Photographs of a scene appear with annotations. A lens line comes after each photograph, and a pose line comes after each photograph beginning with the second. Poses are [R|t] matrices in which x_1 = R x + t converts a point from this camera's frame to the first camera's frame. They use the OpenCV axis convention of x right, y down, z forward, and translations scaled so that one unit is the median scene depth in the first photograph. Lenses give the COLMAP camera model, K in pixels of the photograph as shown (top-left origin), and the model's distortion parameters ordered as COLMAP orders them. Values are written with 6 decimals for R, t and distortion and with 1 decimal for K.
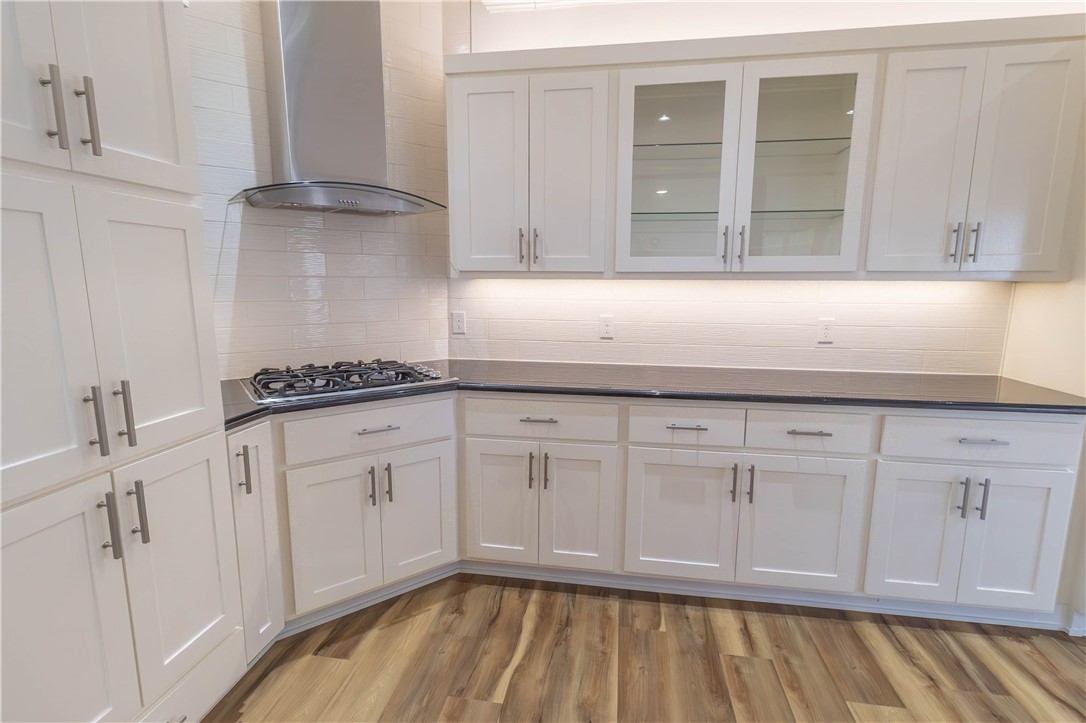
lens RADIAL K [[509.9, 0, 543.4], [0, 509.9, 357.1], [0, 0, 1]] dist [0.004719, 0.000339]
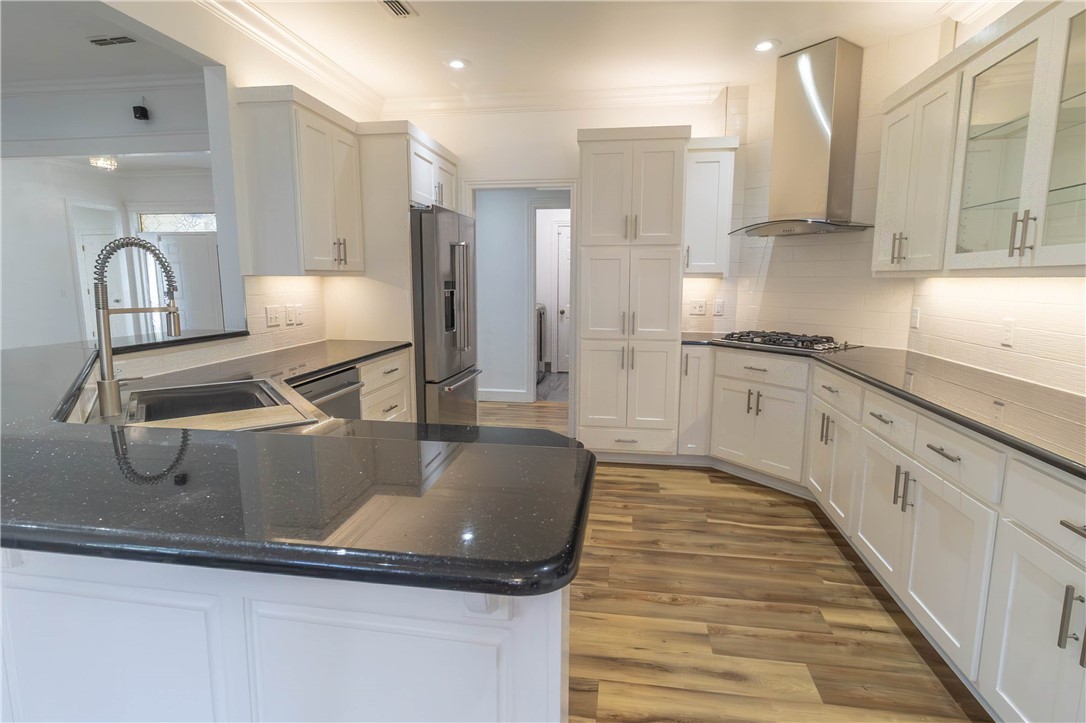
lens RADIAL K [[538.4, 0, 543.5], [0, 538.4, 361.5], [0, 0, 1]] dist [0.000020, -0.000262]
pose [[-0.011846, 0.147414, -0.989004, 1.362032], [-0.153367, 0.977102, 0.147477, -0.032303], [0.988098, 0.153427, 0.011034, 0.282149]]
